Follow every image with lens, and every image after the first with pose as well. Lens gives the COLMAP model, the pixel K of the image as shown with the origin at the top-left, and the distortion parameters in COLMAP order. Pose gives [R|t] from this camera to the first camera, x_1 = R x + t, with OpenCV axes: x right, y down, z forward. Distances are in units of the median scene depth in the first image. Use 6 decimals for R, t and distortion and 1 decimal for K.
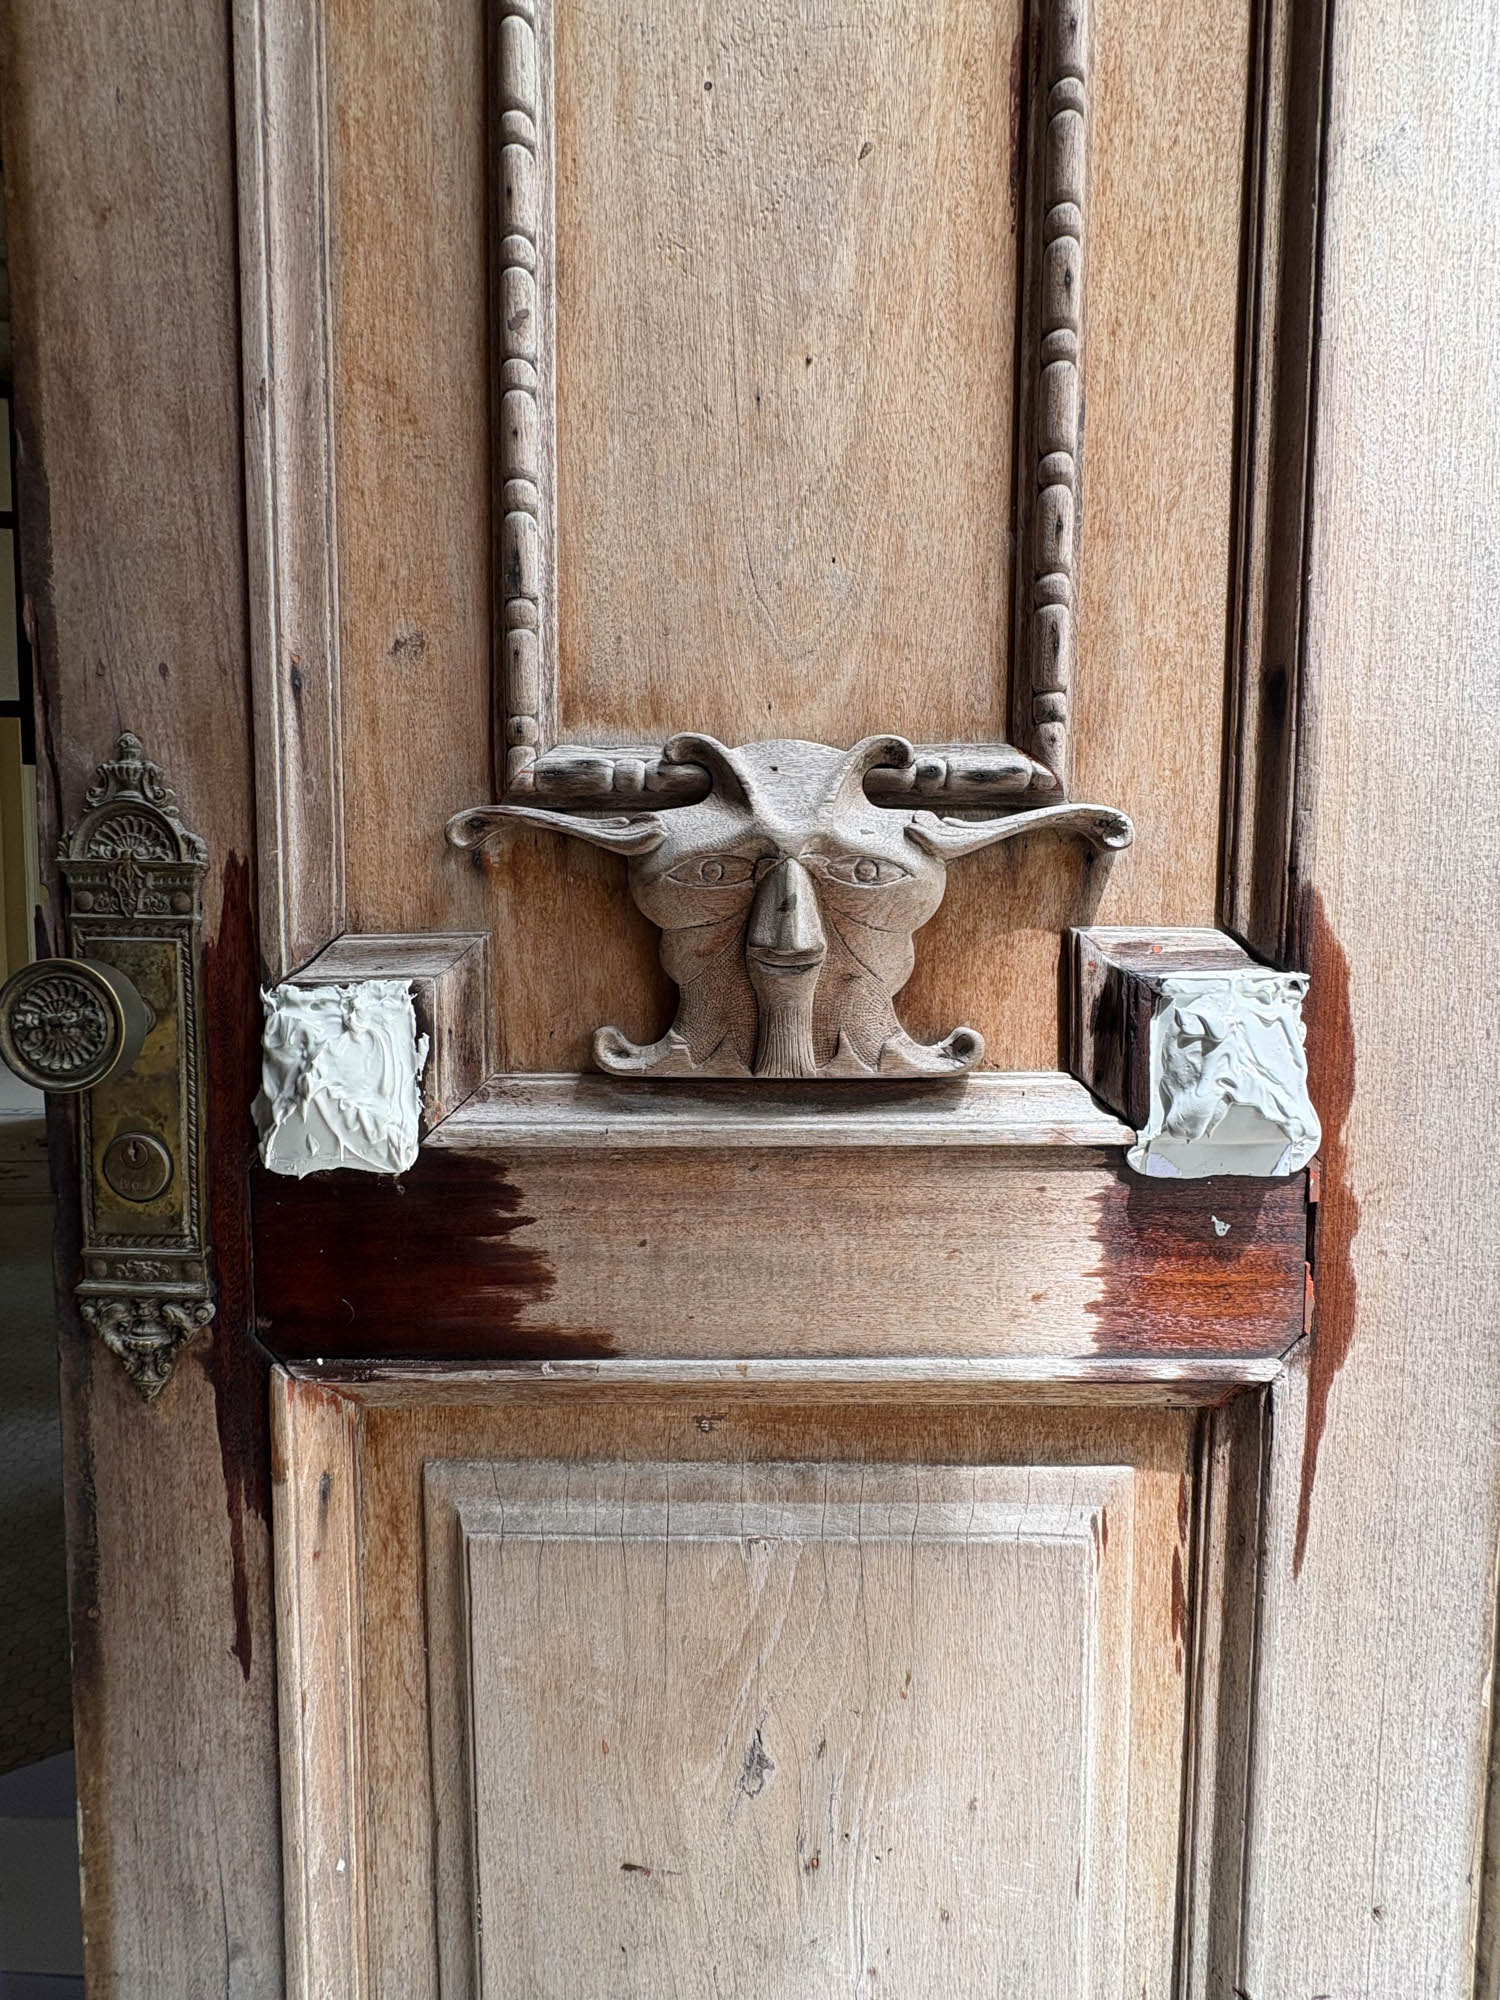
lens RADIAL K [[904.7, 0, 750.0], [0, 904.7, 1000.0], [0, 0, 1]] dist [-0.000404, 0.000153]
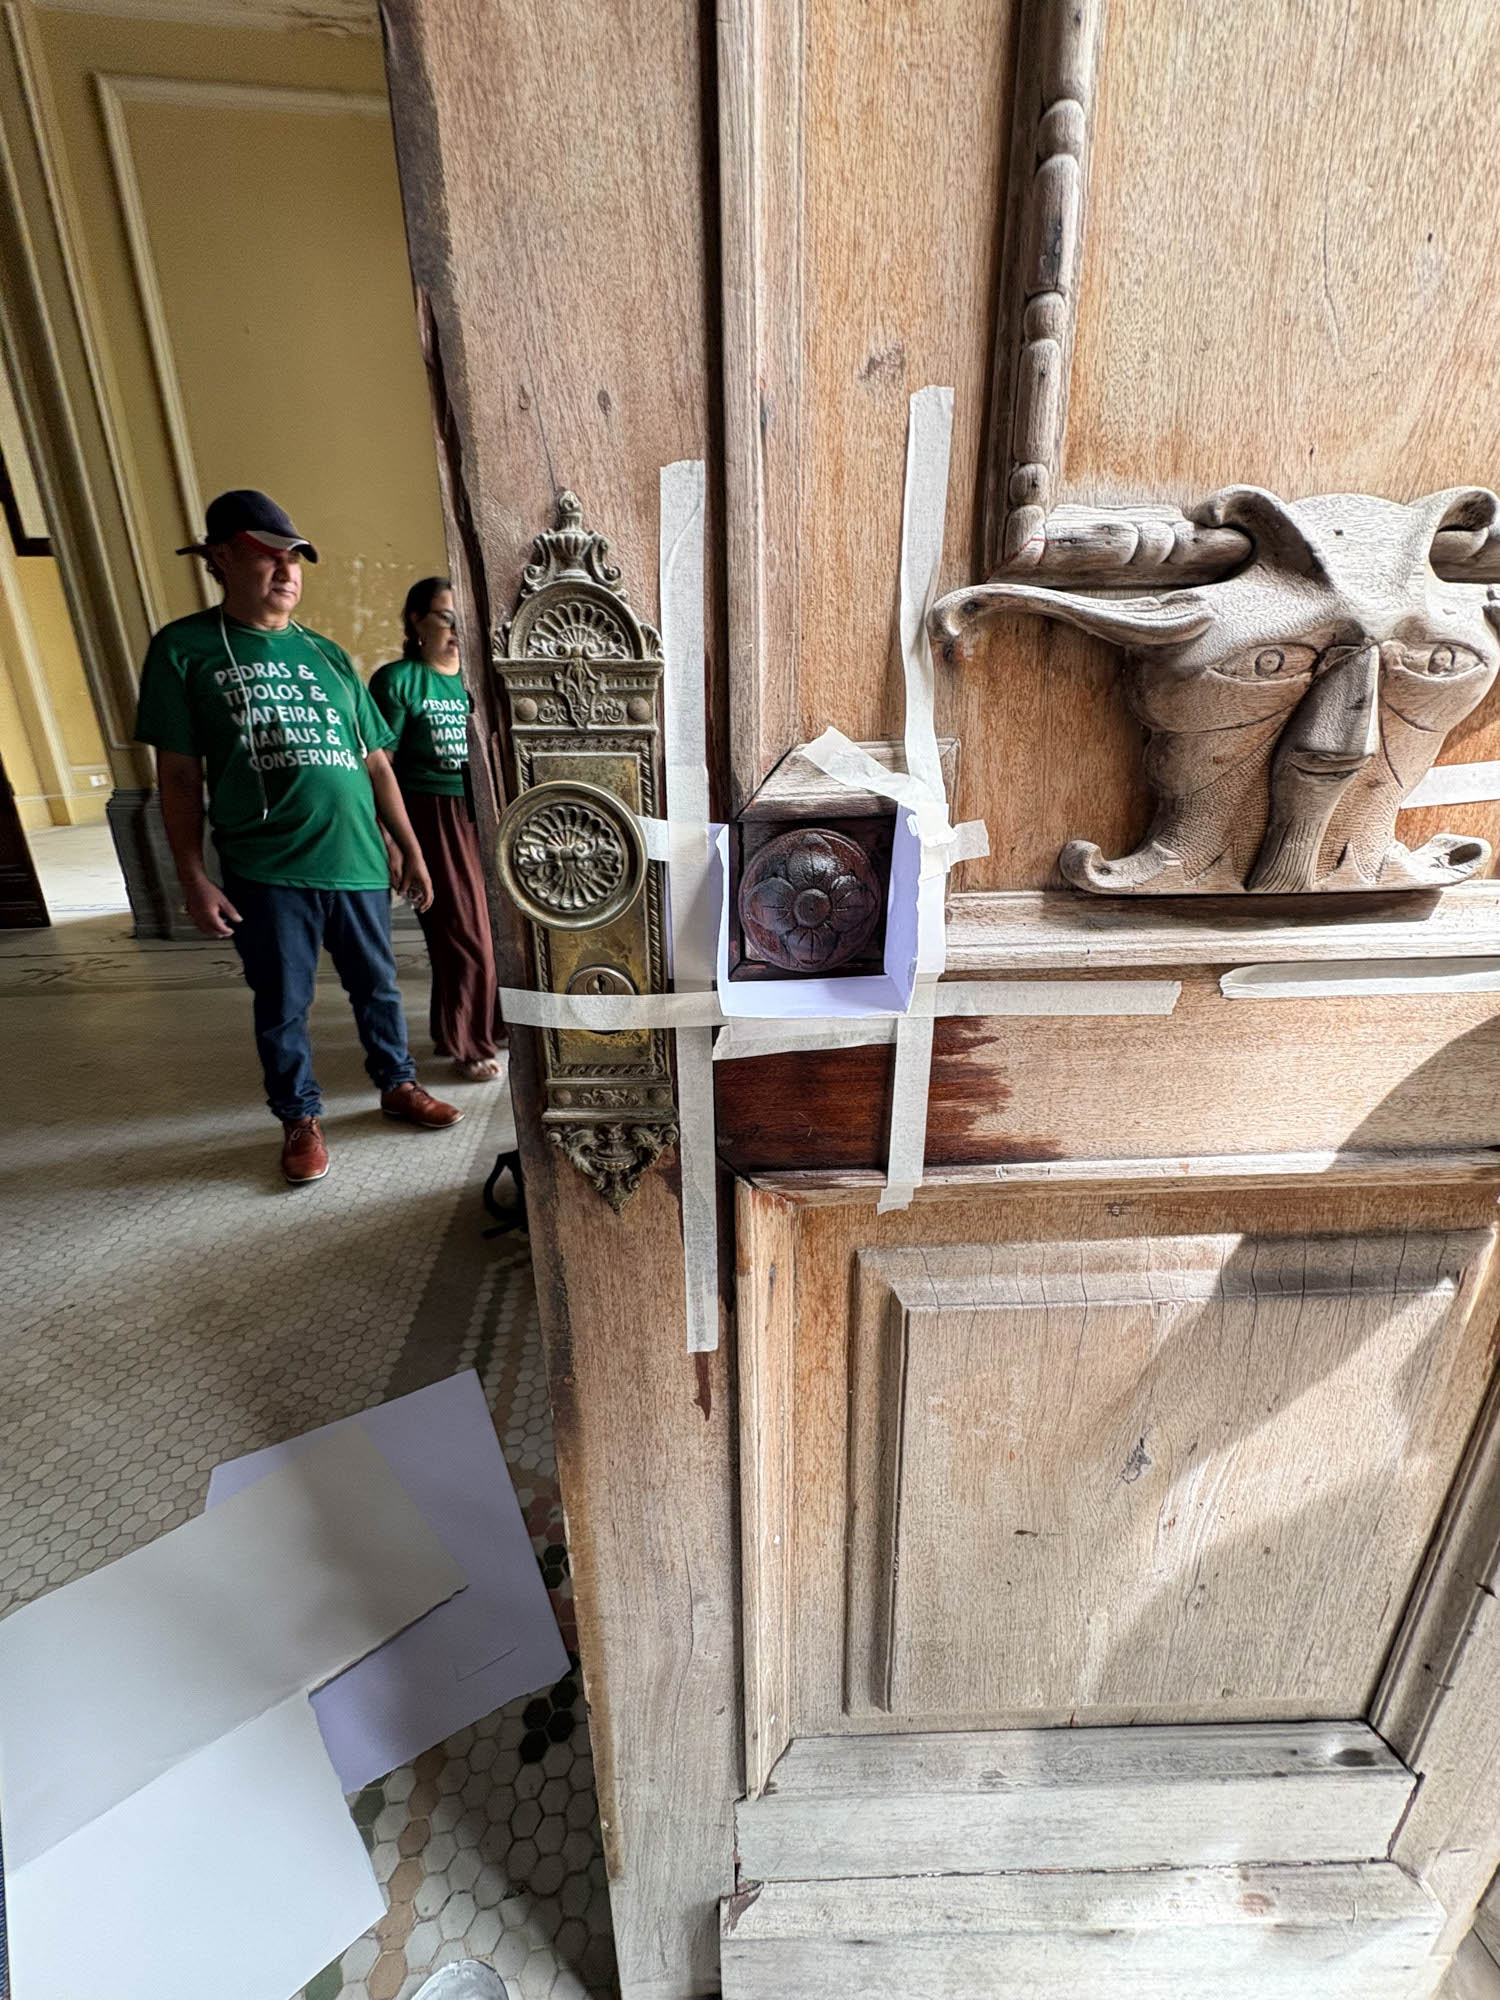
lens RADIAL K [[784.5, 0, 750.0], [0, 784.5, 1000.0], [0, 0, 1]] dist [-0.000604, 0.000110]
pose [[0.999075, -0.028262, 0.032411, -0.542303], [0.018650, 0.963898, 0.265619, -0.035463], [-0.038748, -0.264769, 0.963533, 0.182746]]
